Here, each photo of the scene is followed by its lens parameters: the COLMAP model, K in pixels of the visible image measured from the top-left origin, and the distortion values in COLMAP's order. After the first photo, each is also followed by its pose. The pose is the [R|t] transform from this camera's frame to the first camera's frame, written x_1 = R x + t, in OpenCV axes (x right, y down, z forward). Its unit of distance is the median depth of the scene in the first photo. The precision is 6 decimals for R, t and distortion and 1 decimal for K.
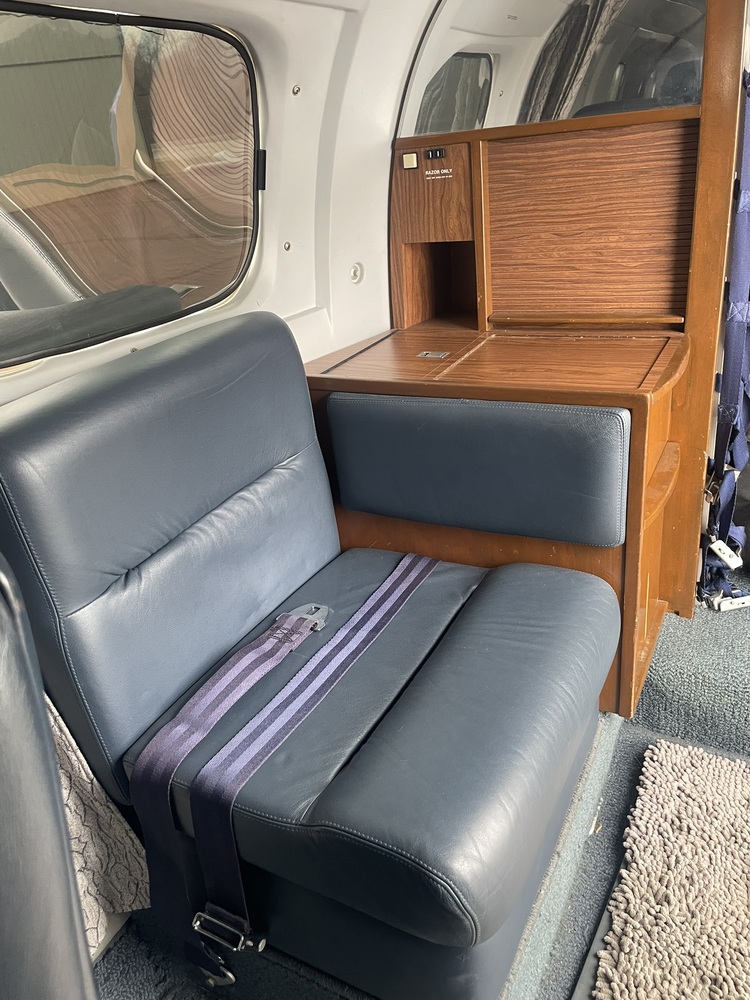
lens RADIAL K [[768.4, 0, 375.0], [0, 768.4, 500.0], [0, 0, 1]] dist [0.047267, -0.002416]
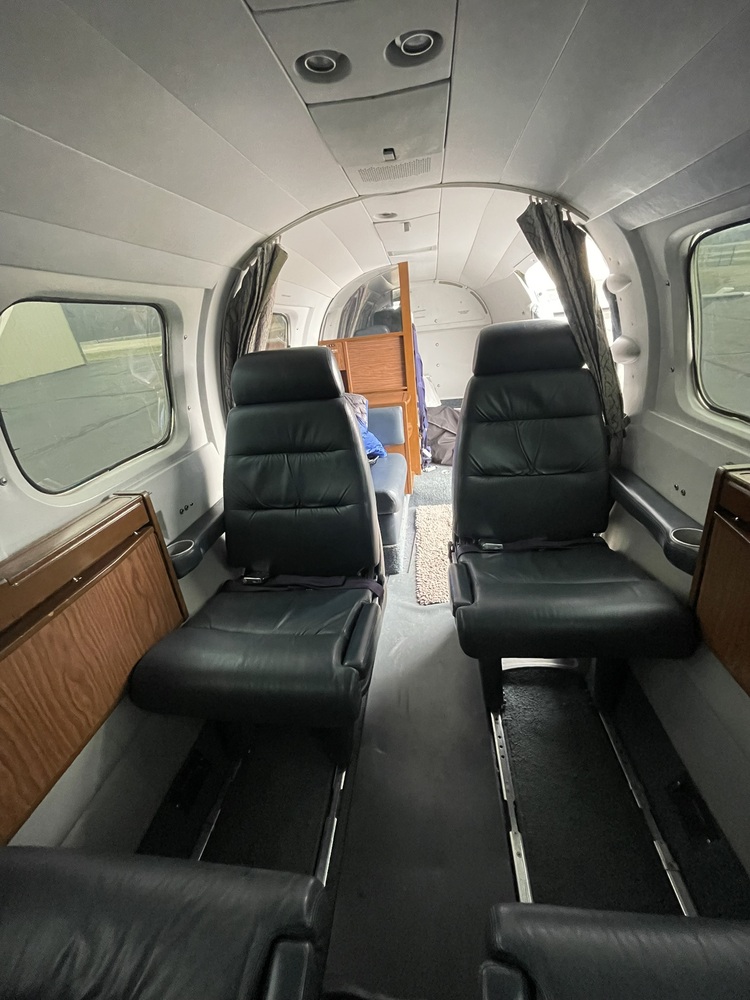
lens RADIAL K [[398.2, 0, 375.0], [0, 398.2, 500.0], [0, 0, 1]] dist [0.000096, -0.000032]
pose [[0.933437, -0.134824, 0.332442, -0.435895], [0.159393, 0.986065, -0.047642, 0.352145], [-0.321386, 0.097459, 0.941920, -0.668511]]
